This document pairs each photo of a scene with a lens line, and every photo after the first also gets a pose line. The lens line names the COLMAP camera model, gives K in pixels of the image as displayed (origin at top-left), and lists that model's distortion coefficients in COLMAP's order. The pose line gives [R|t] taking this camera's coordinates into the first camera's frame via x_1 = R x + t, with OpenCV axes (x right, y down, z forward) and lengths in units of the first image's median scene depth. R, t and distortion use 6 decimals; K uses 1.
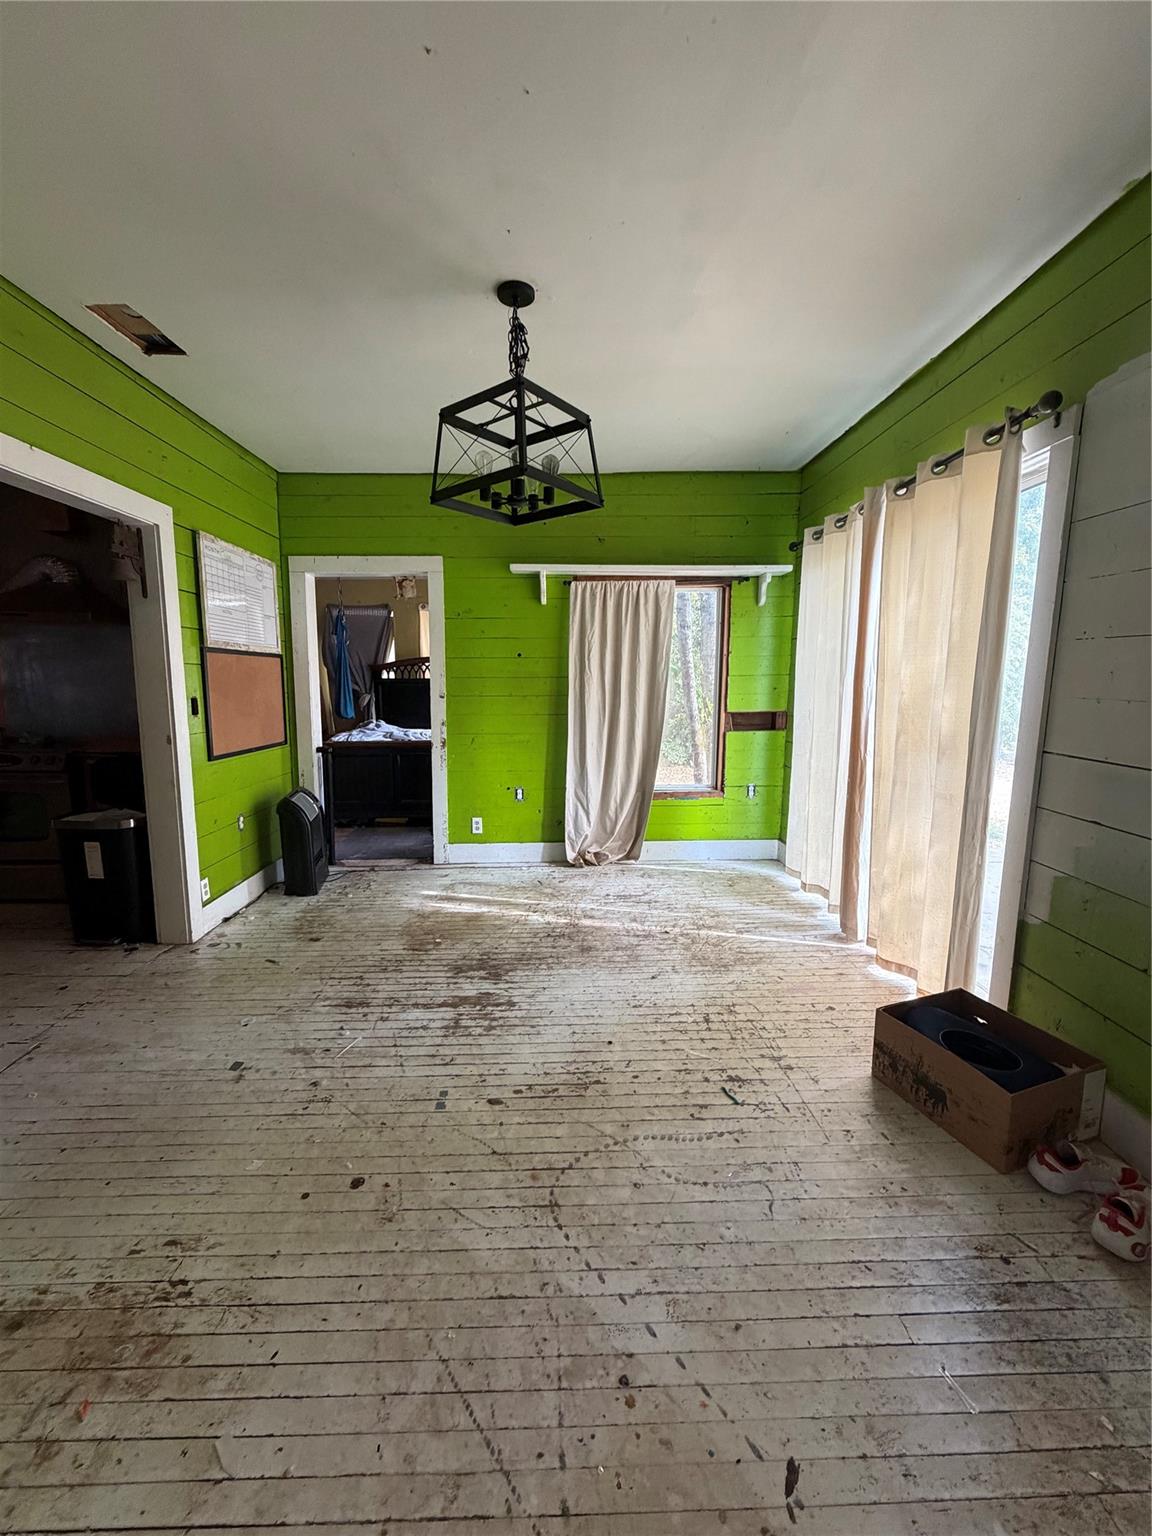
lens RADIAL K [[612.2, 0, 575.5], [0, 612.2, 764.2], [0, 0, 1]] dist [0.000608, -0.000195]
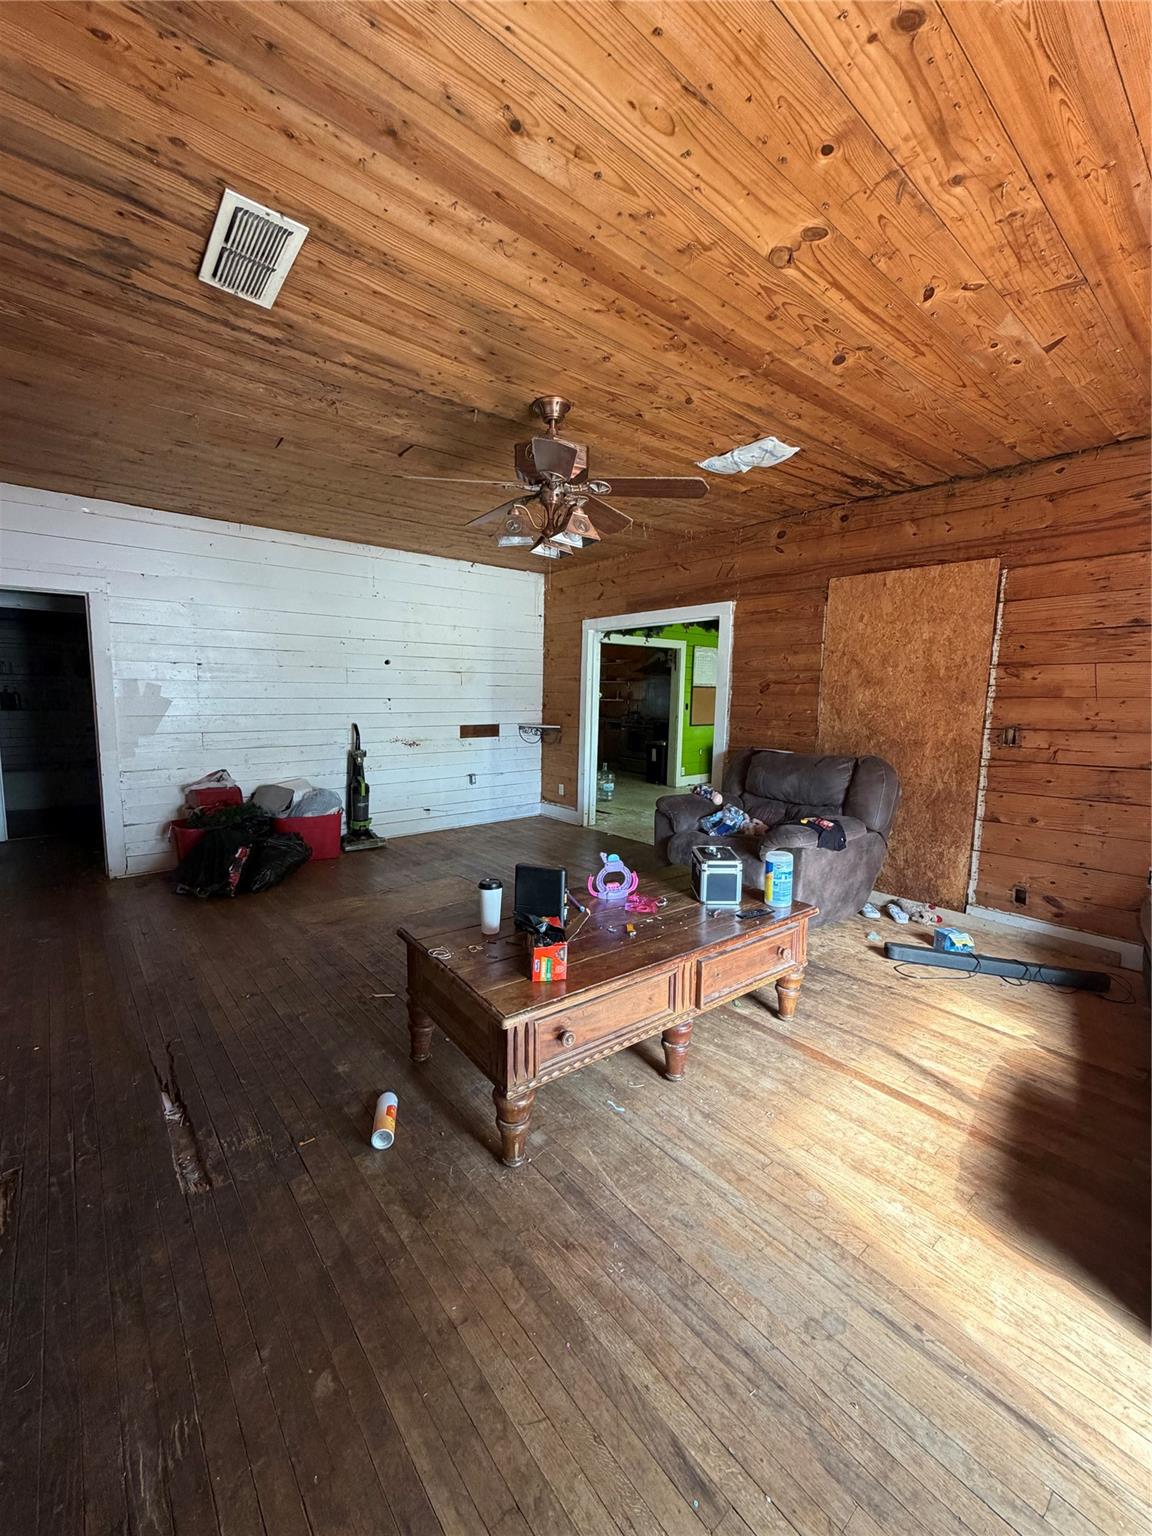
lens RADIAL K [[612.2, 0, 577.1], [0, 612.2, 766.7], [0, 0, 1]] dist [0.000608, -0.000195]
pose [[0.614773, 0.094401, -0.783034, 1.353092], [-0.117451, 0.992699, 0.027465, 0.169398], [0.779910, 0.075084, 0.621372, -1.178835]]
